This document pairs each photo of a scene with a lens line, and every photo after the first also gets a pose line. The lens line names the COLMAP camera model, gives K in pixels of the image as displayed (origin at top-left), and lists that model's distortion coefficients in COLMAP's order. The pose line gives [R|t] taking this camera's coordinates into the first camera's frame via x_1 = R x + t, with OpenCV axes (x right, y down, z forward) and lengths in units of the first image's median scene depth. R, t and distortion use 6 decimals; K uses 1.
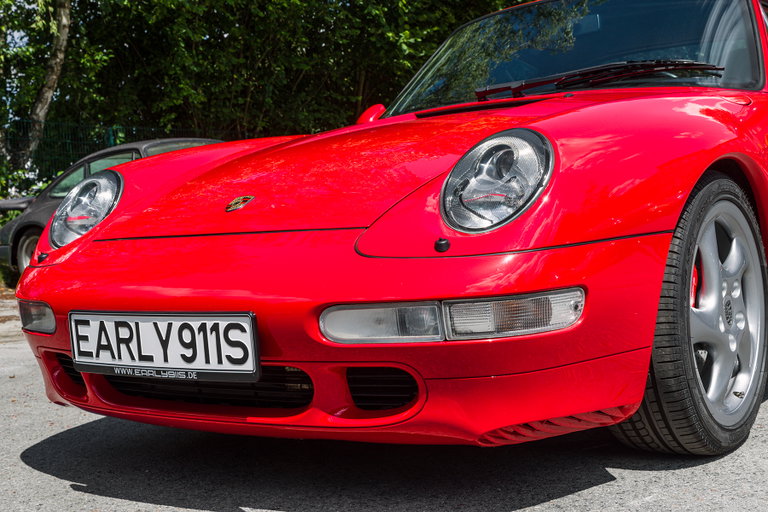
lens RADIAL K [[1164.7, 0, 384.0], [0, 1164.7, 256.0], [0, 0, 1]] dist [0.001046, -0.036381]
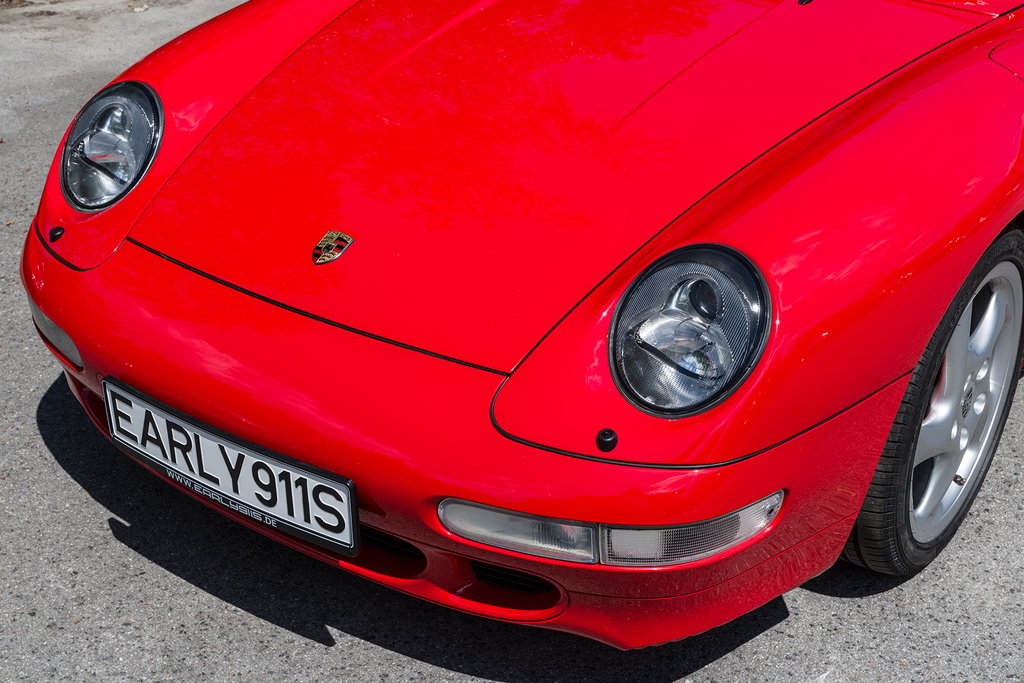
lens RADIAL K [[1552.9, 0, 512.0], [0, 1552.9, 341.5], [0, 0, 1]] dist [0.001046, -0.036381]
pose [[0.997127, 0.065350, 0.038297, -0.049882], [-0.075540, 0.895144, 0.439331, -0.464777], [-0.005571, -0.440962, 0.897509, 0.115698]]
